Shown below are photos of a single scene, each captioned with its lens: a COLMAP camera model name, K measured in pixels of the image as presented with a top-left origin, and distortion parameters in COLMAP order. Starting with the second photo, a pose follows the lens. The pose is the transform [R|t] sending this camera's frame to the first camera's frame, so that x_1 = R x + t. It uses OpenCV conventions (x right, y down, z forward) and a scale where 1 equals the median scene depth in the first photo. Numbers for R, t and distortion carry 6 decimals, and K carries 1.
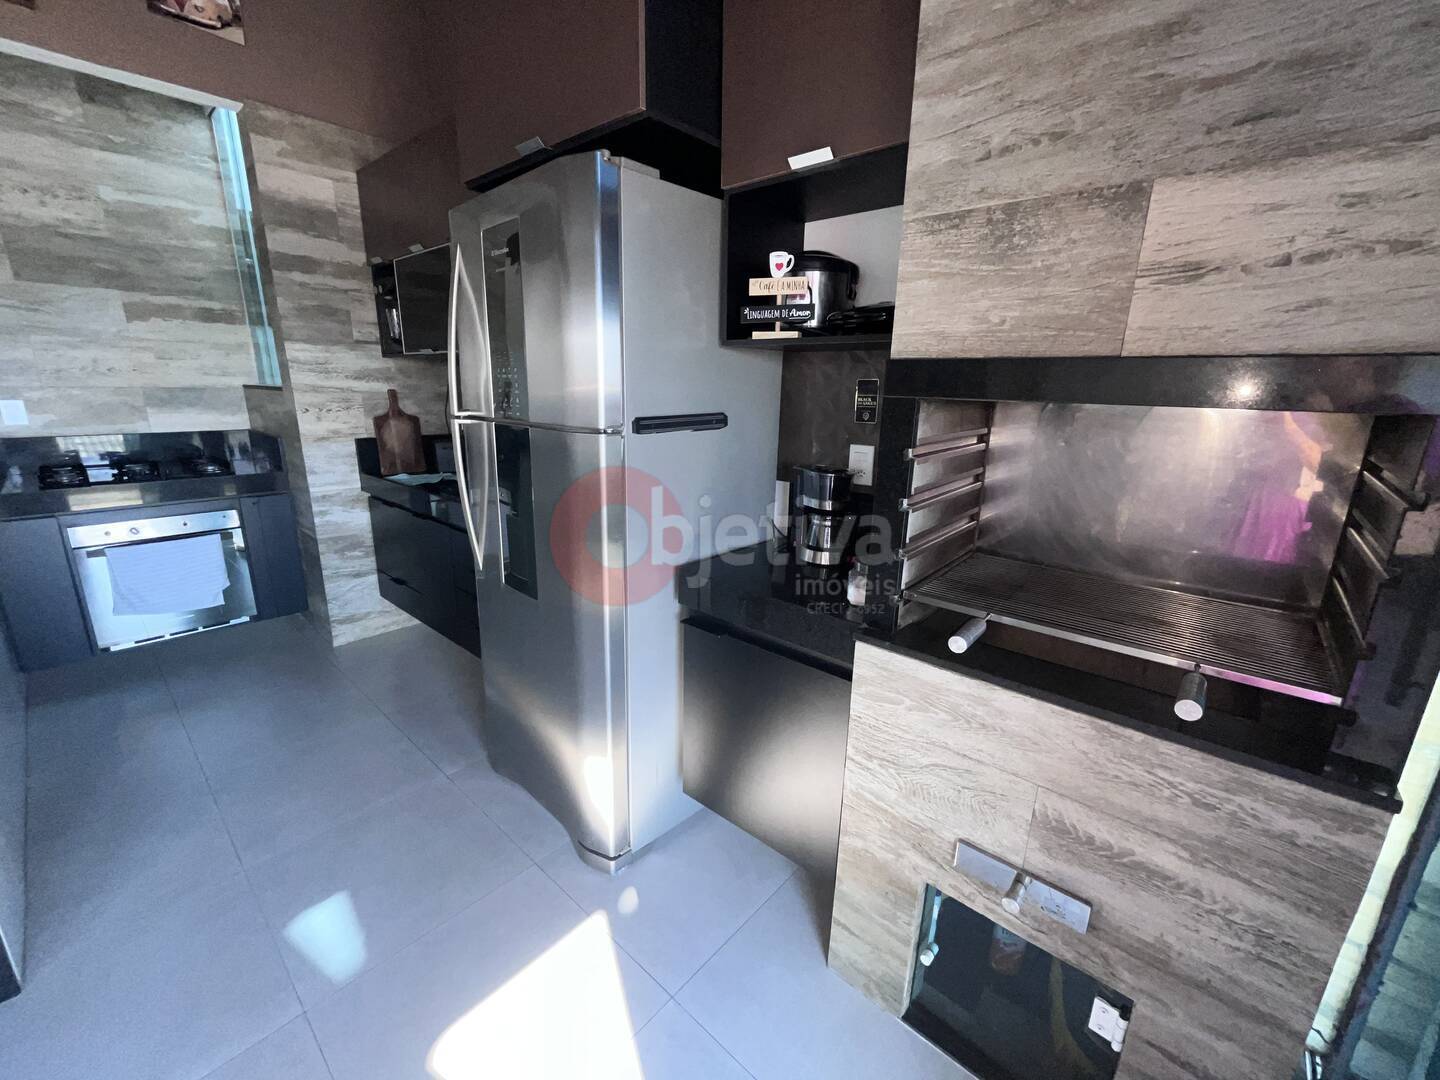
lens RADIAL K [[586.1, 0, 720.0], [0, 586.1, 540.0], [0, 0, 1]] dist [-0.004019, 0.000599]
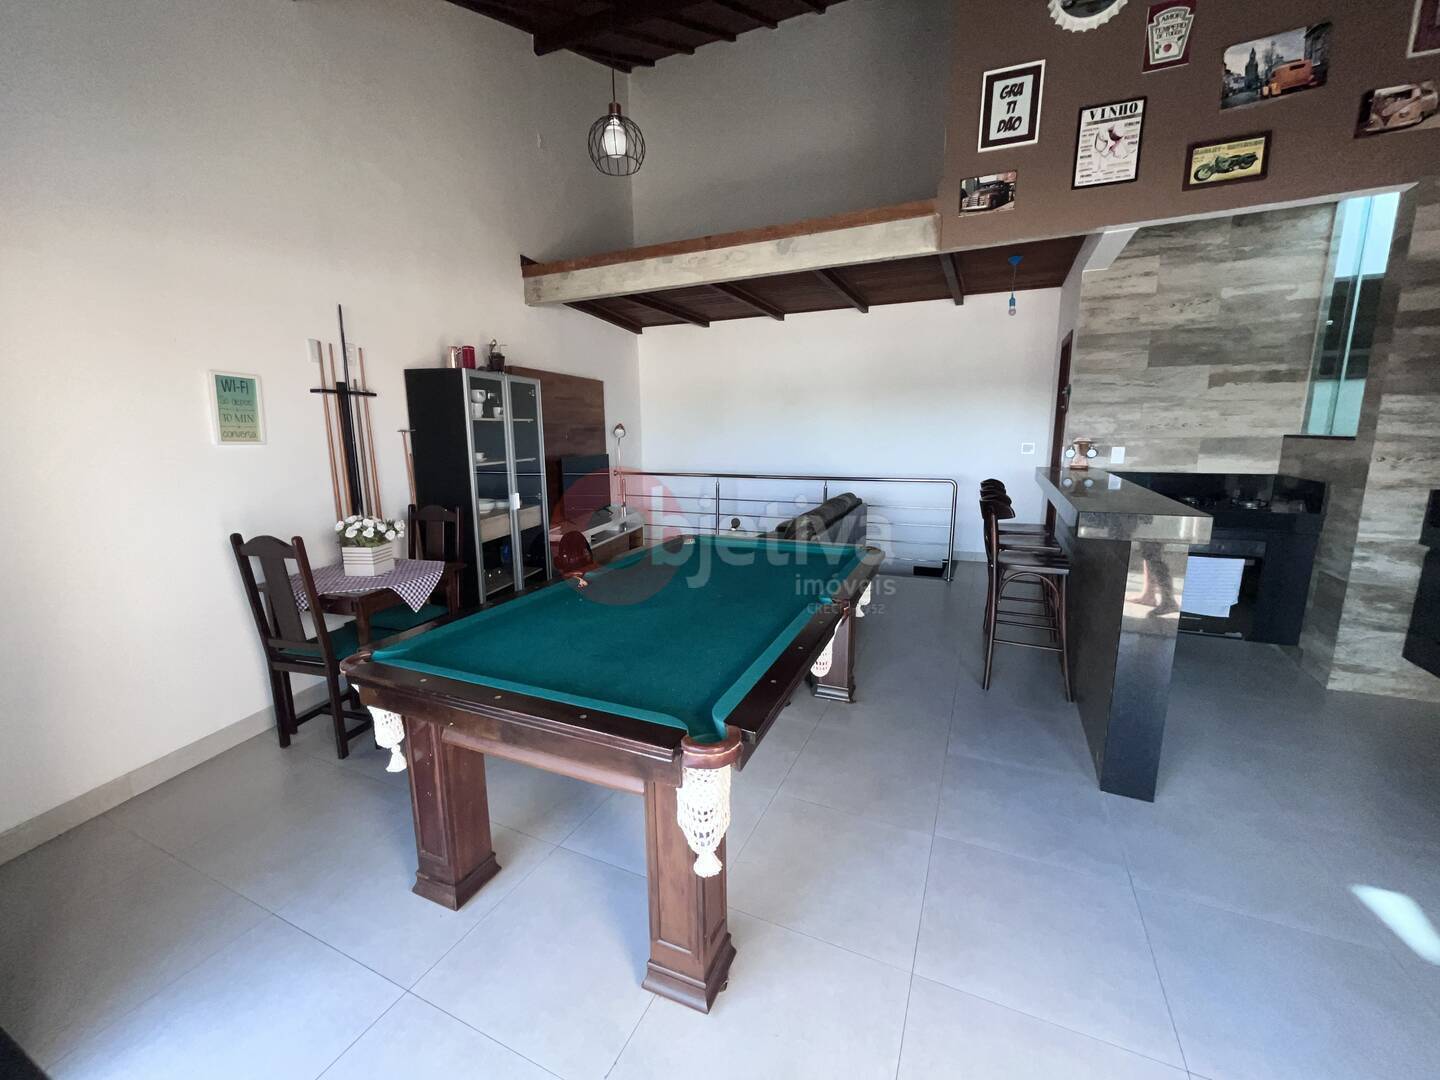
lens RADIAL K [[586.1, 0, 720.0], [0, 586.1, 540.0], [0, 0, 1]] dist [-0.004019, 0.000599]
pose [[0.290623, 0.155051, -0.944192, -0.055258], [-0.227331, 0.969717, 0.089270, 0.090515], [0.929440, 0.188700, 0.317070, -0.385111]]
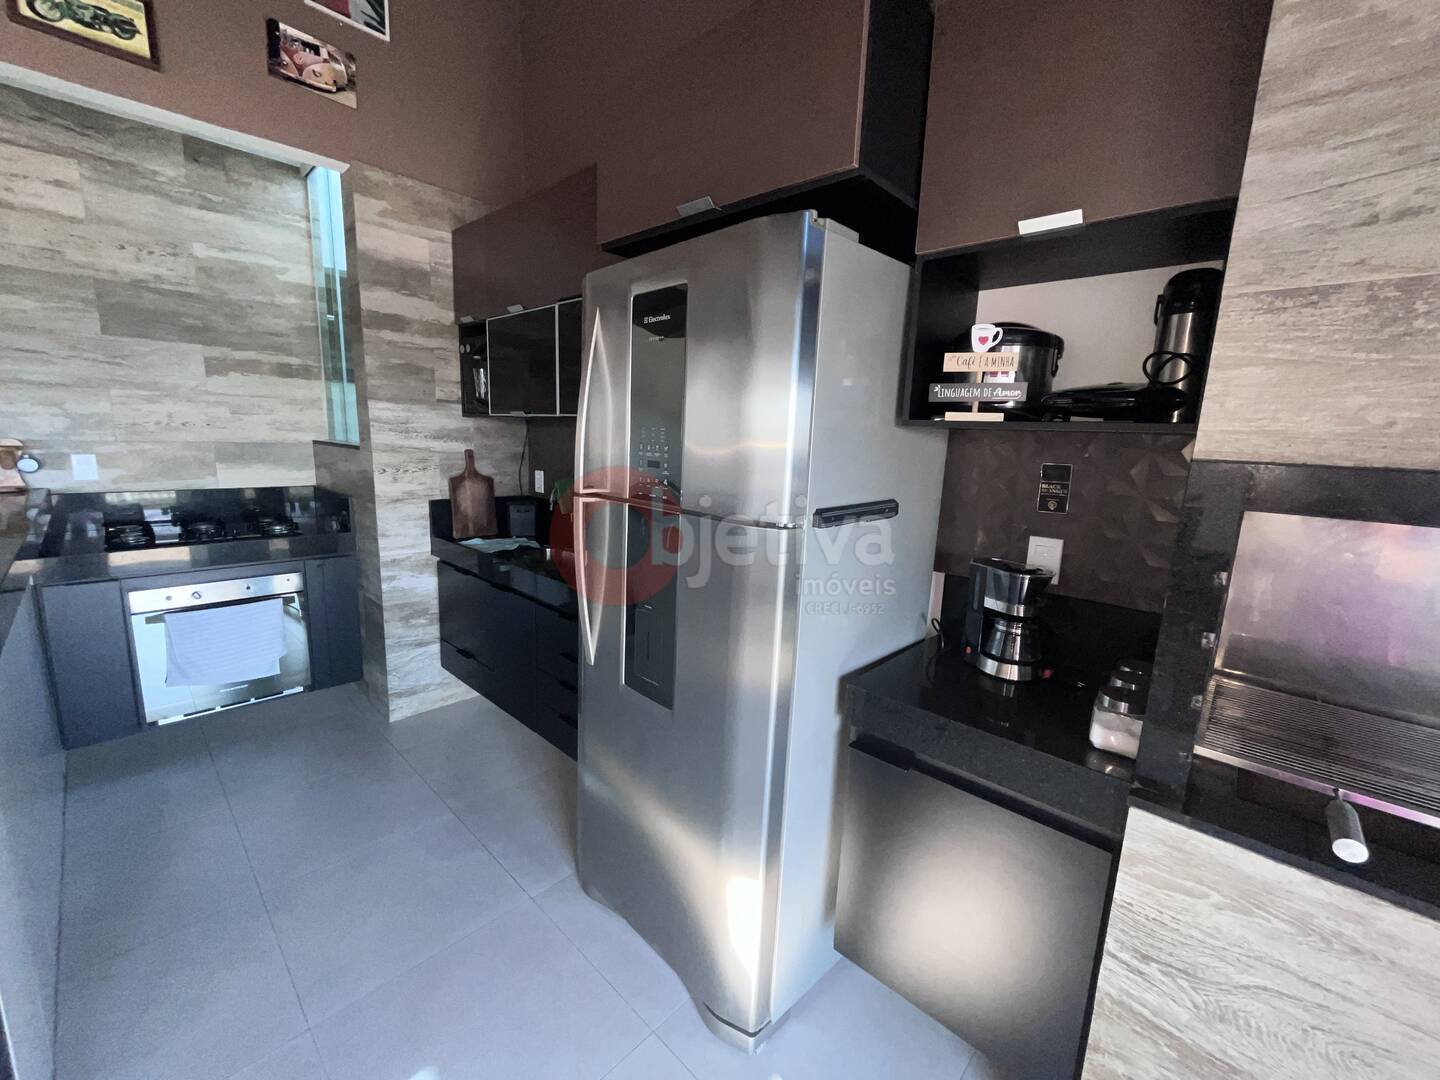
lens RADIAL K [[586.1, 0, 720.0], [0, 586.1, 540.0], [0, 0, 1]] dist [-0.004019, 0.000599]
pose [[0.999361, 0.023341, -0.027077, -0.134171], [-0.025485, 0.996325, -0.081772, -0.046589], [0.025069, 0.082410, 0.996283, 0.076383]]
